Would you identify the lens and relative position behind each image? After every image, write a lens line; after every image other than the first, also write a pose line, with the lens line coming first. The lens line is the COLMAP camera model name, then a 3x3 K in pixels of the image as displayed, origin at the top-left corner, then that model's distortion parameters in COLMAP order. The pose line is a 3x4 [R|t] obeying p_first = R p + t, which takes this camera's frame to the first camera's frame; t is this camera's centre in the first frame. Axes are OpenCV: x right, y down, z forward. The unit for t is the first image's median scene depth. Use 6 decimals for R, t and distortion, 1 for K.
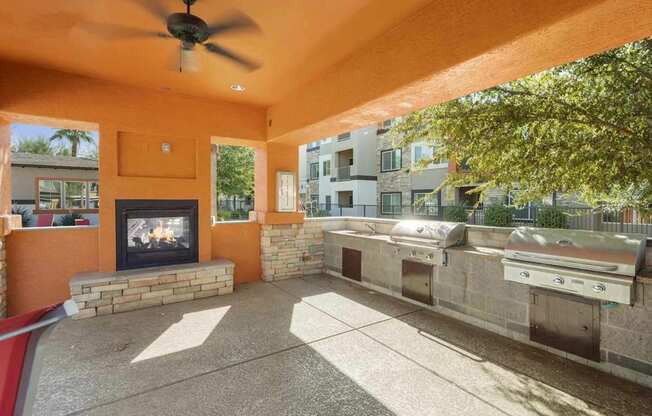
lens RADIAL K [[302.2, 0, 328.0], [0, 302.2, 208.3], [0, 0, 1]] dist [0.010335, -0.001826]
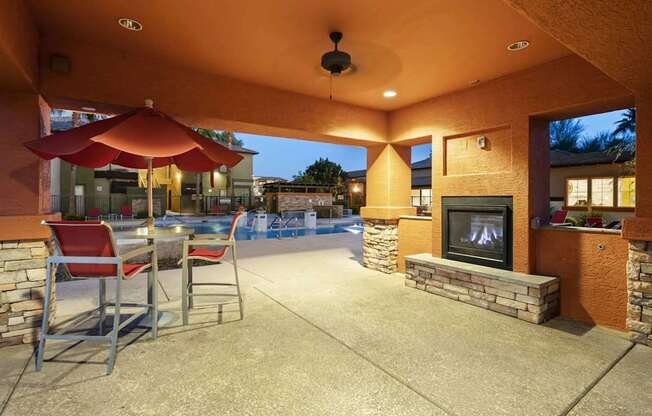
lens RADIAL K [[302.2, 0, 327.8], [0, 302.2, 202.4], [0, 0, 1]] dist [0.010335, -0.001826]
pose [[0.011164, 0.003786, -0.999931, 0.764601], [-0.021864, 0.999755, 0.003541, -0.006282], [0.999699, 0.021823, 0.011244, 0.913199]]
